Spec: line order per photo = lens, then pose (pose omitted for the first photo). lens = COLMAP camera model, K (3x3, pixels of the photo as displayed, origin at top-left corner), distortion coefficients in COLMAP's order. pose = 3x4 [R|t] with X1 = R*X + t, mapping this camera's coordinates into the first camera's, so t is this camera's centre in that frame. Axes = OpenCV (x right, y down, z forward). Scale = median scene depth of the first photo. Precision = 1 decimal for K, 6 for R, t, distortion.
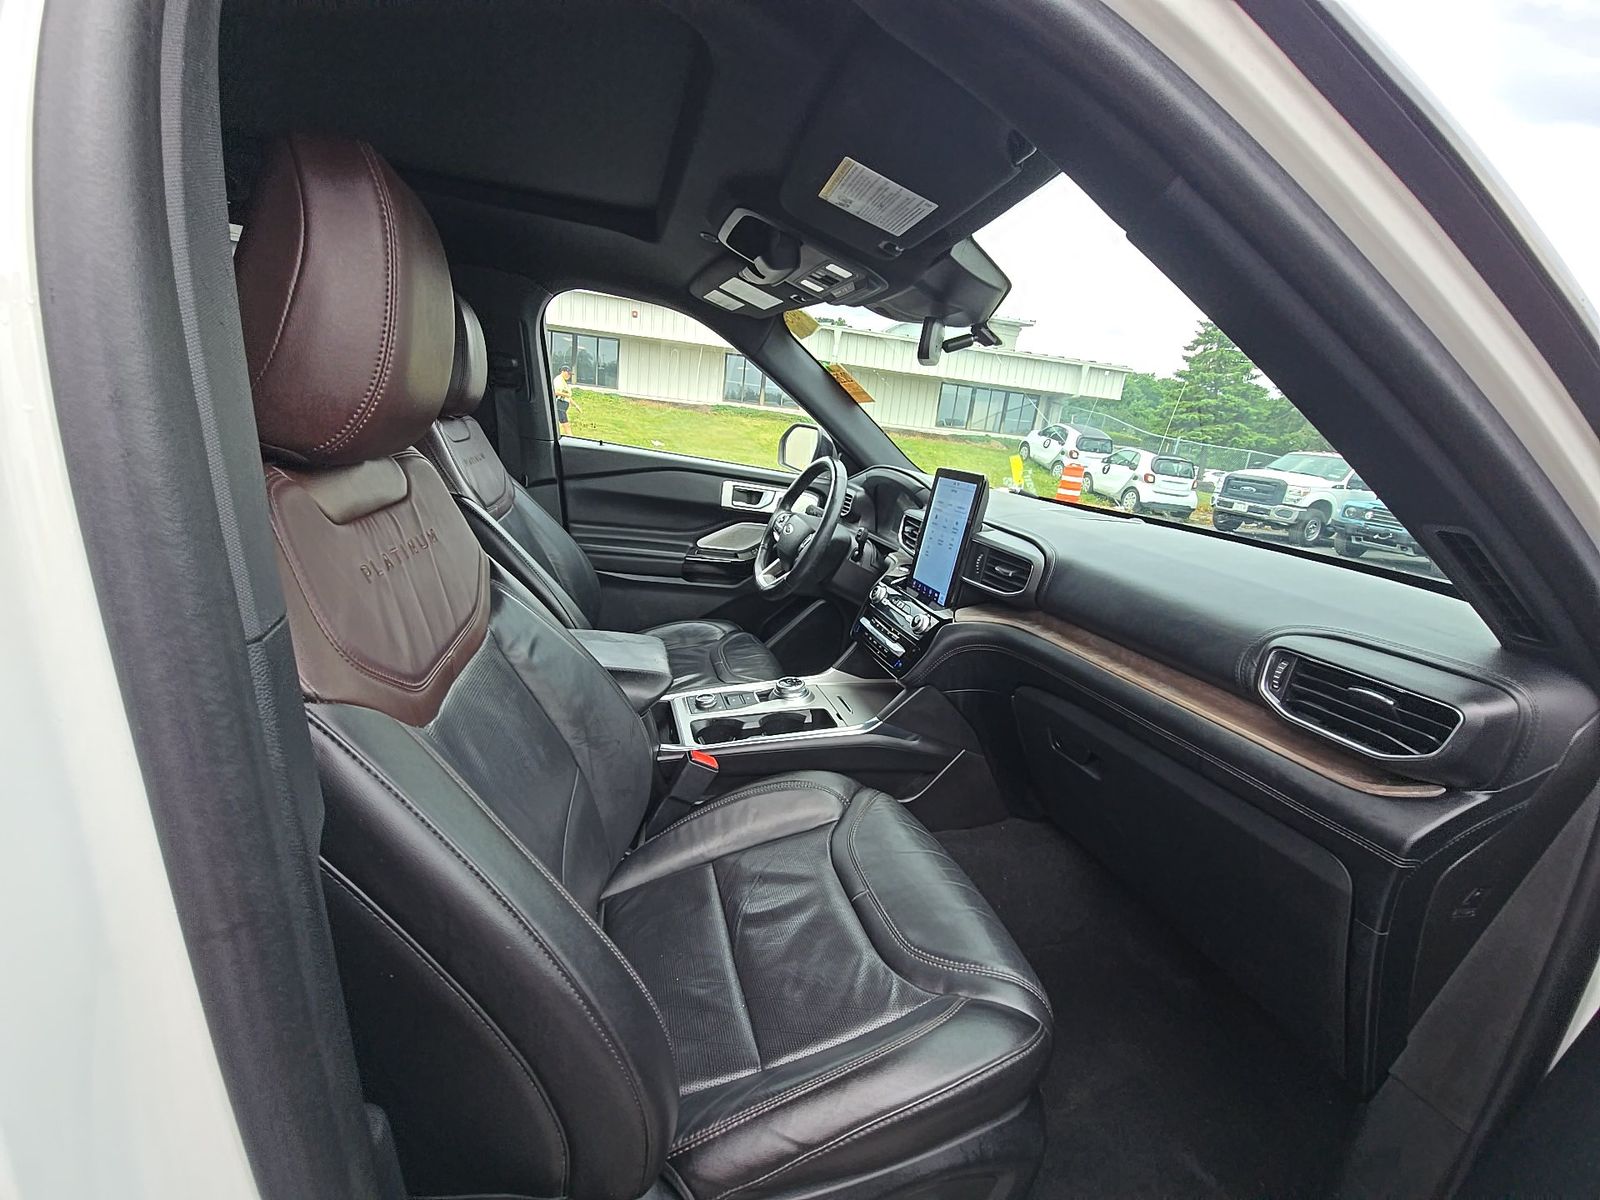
lens RADIAL K [[652.1, 0, 799.3], [0, 652.1, 592.8], [0, 0, 1]] dist [0.018974, -0.013539]
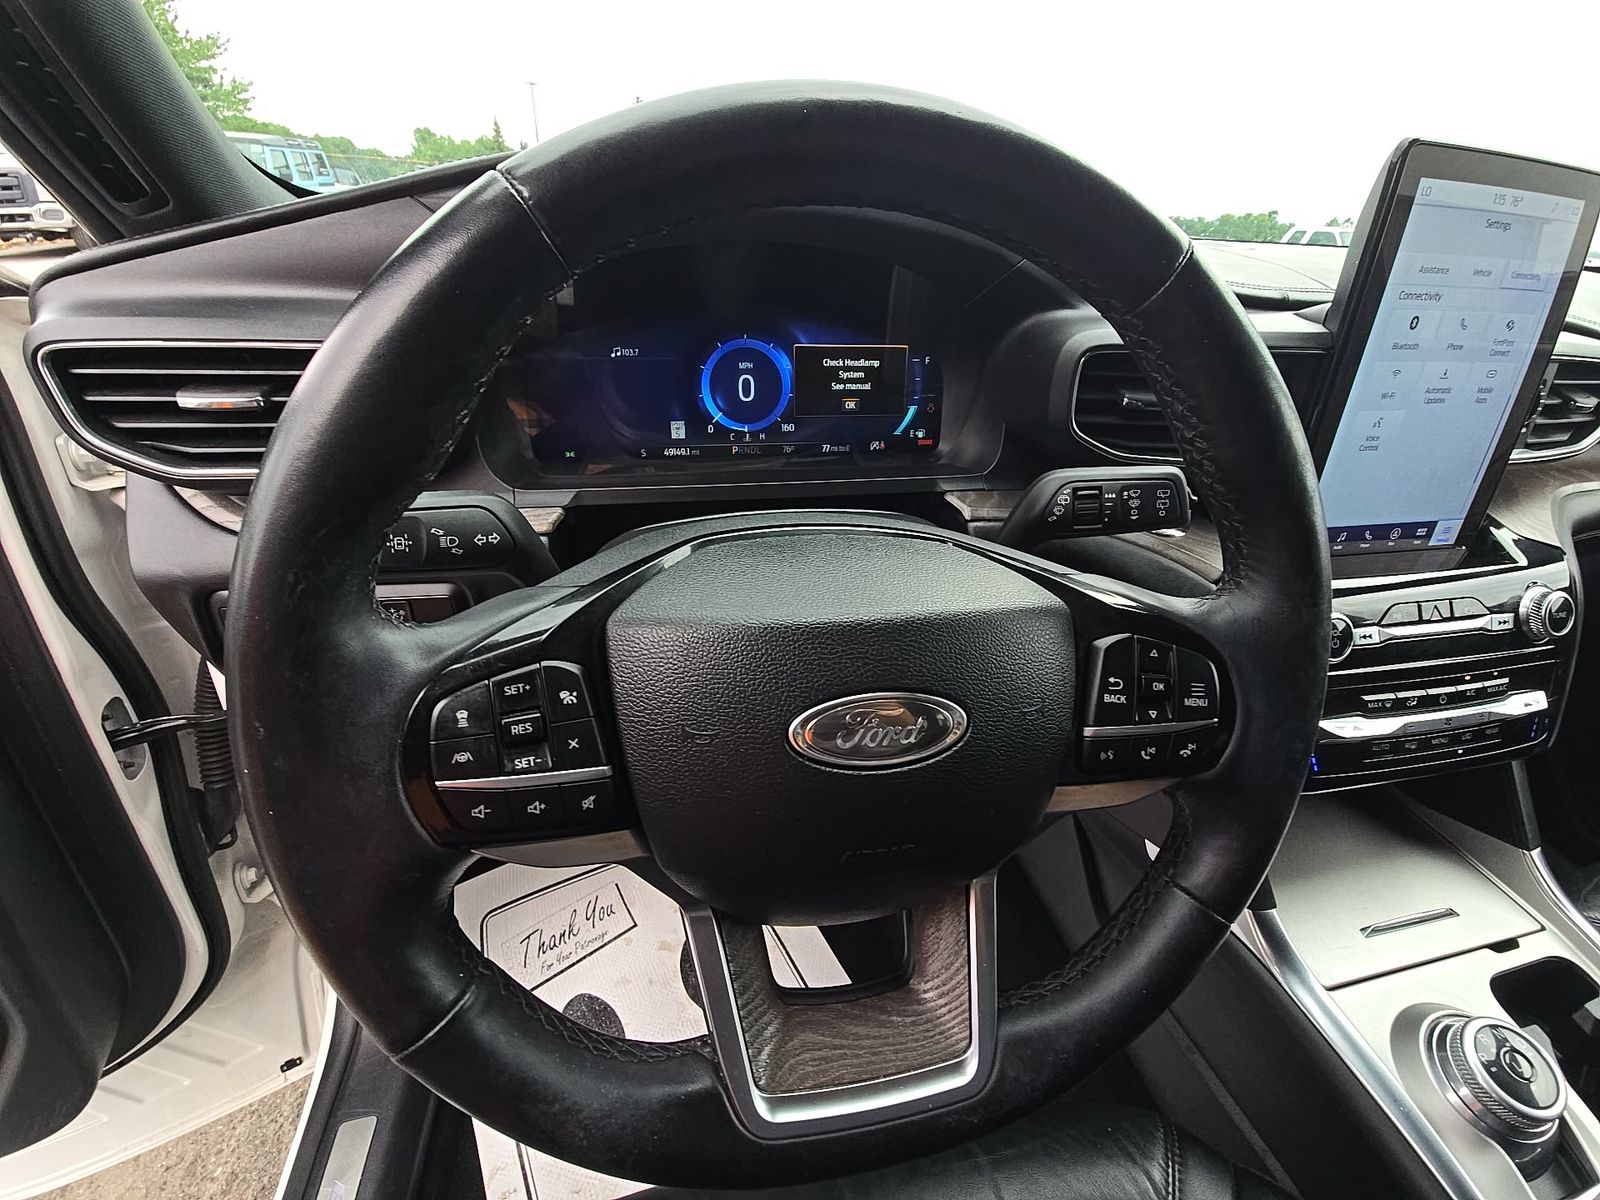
lens RADIAL K [[652.1, 0, 799.3], [0, 652.1, 592.8], [0, 0, 1]] dist [0.018974, -0.013539]
pose [[0.071648, -0.591642, 0.803011, -0.144487], [0.209253, 0.796080, 0.567864, -0.261291], [-0.975233, 0.127346, 0.180841, 1.283765]]
